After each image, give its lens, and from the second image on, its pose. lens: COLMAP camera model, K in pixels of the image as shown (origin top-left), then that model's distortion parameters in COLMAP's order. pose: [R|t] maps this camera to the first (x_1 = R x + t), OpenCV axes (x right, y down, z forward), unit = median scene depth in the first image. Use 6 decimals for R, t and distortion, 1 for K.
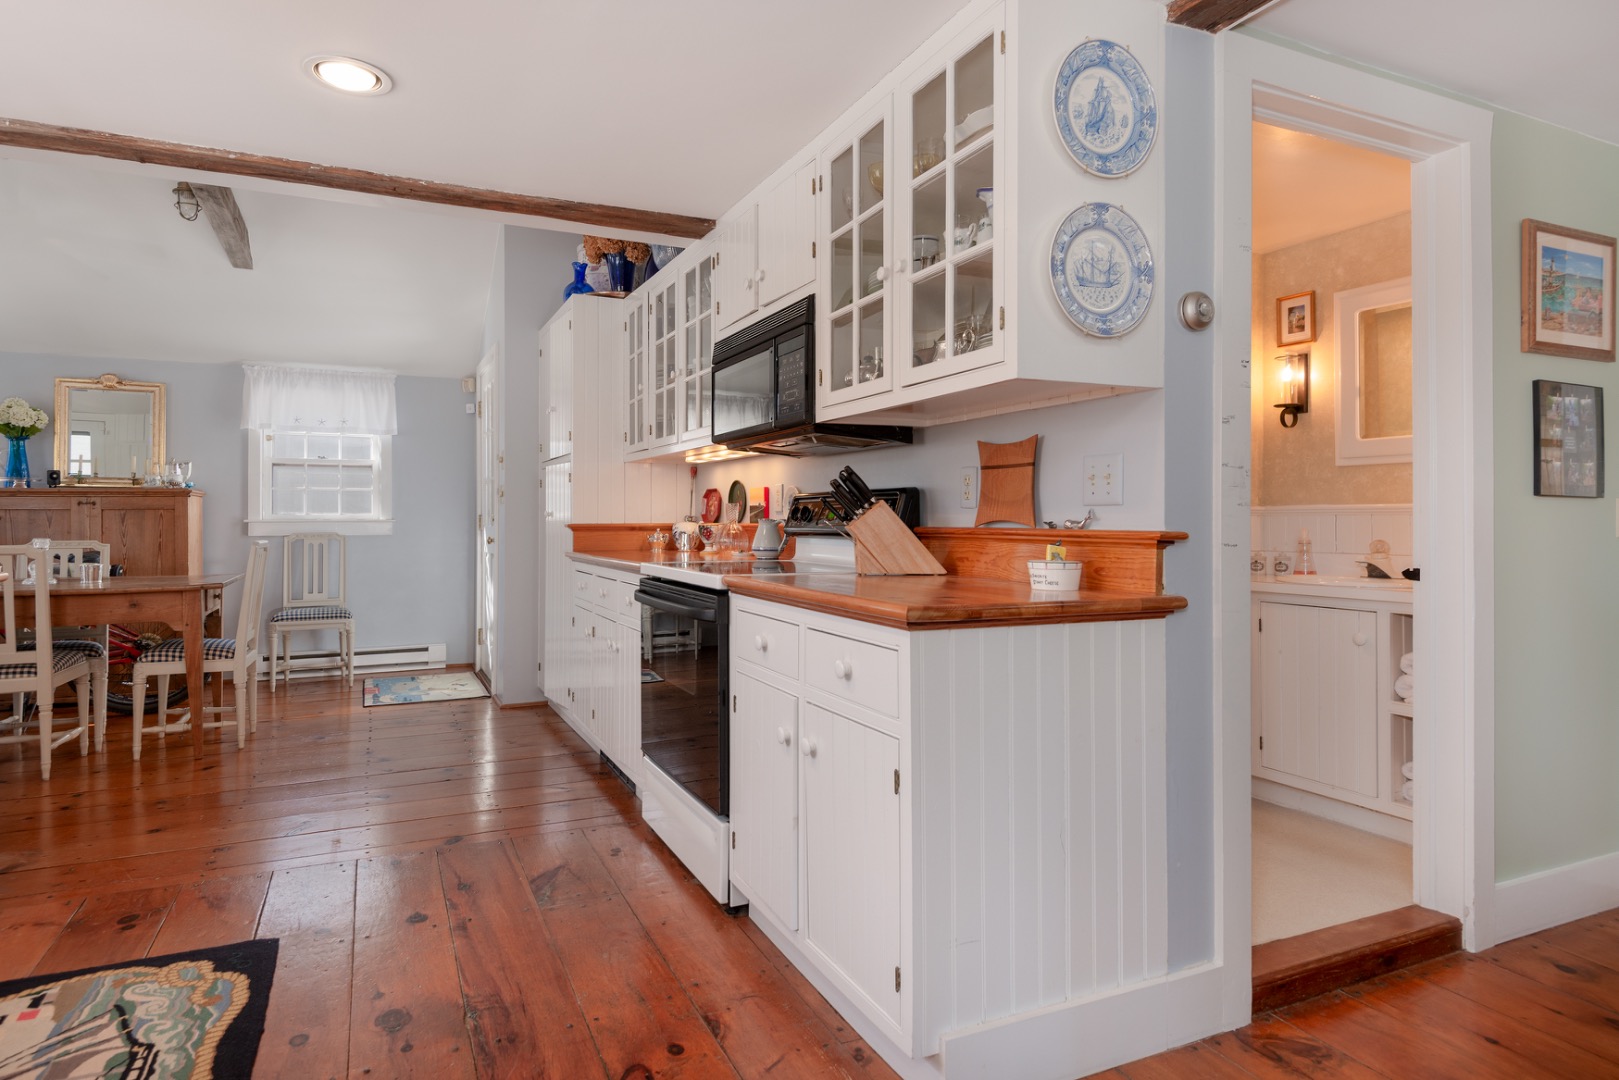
lens RADIAL K [[890.6, 0, 835.2], [0, 890.6, 509.4], [0, 0, 1]] dist [0.037418, -0.027393]
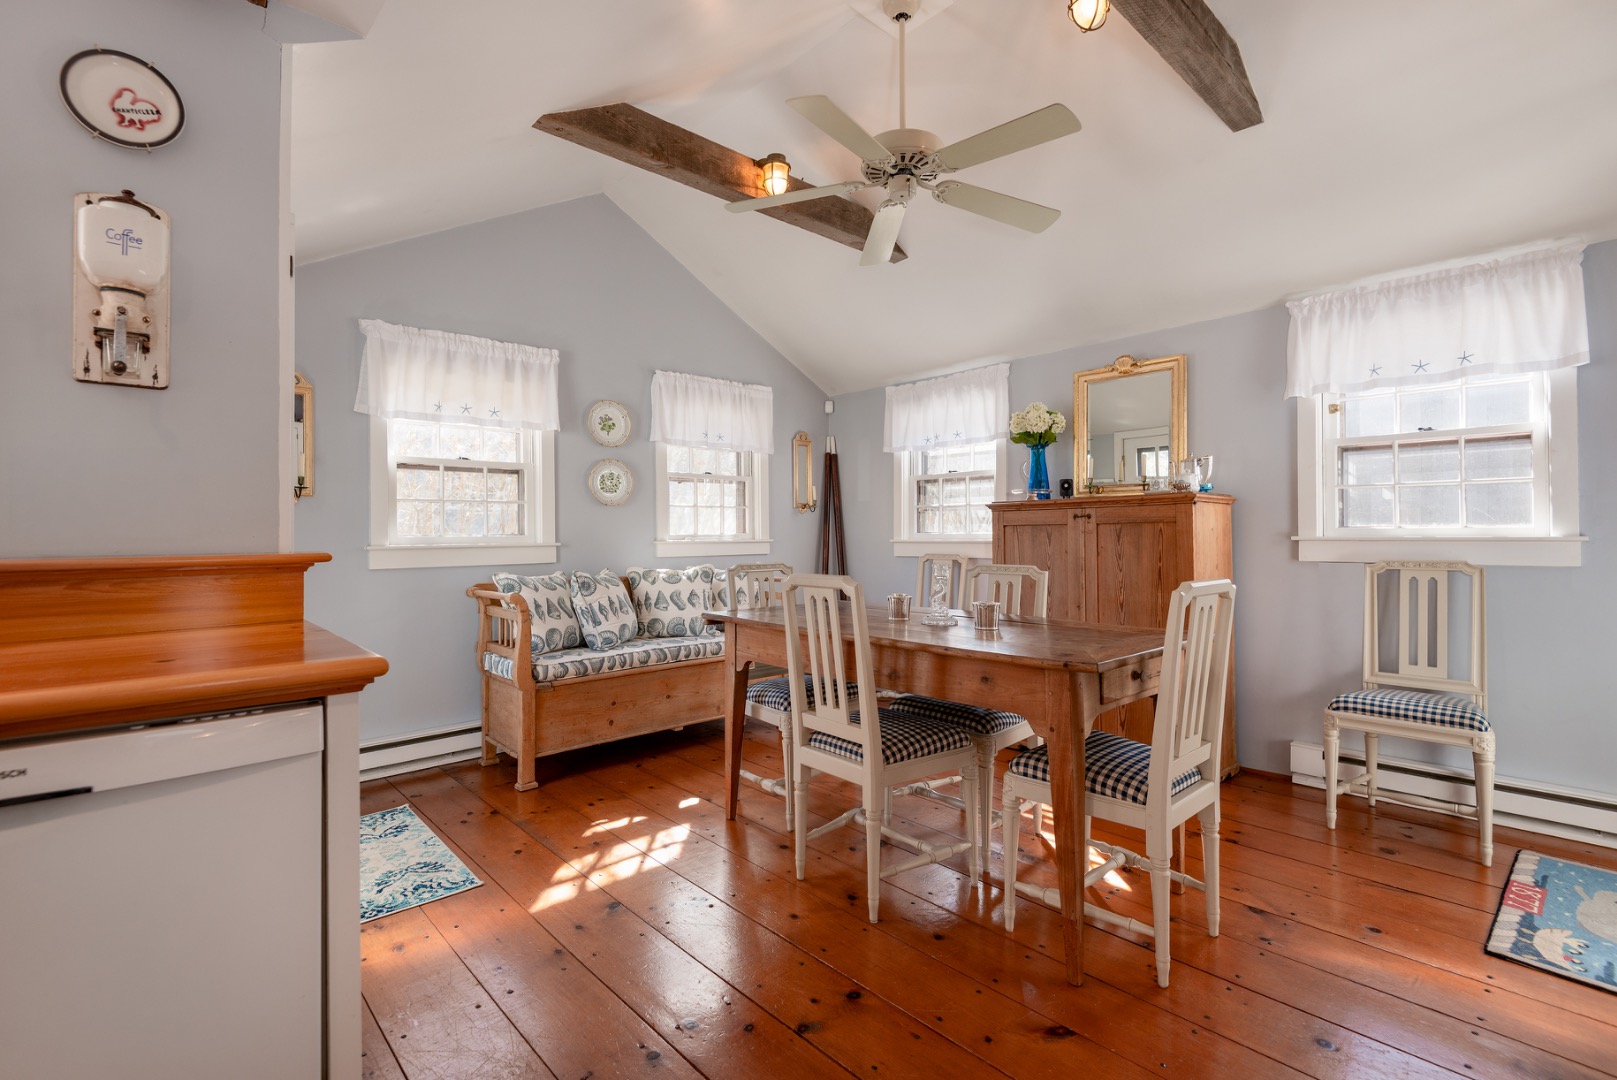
lens RADIAL K [[732.2, 0, 810.9], [0, 732.2, 530.6], [0, 0, 1]] dist [0.018069, -0.011919]
pose [[0.255794, -0.005340, -0.966717, -0.274241], [0.014574, 0.999892, -0.001668, 0.003666], [0.966621, -0.013662, 0.255845, 0.636653]]
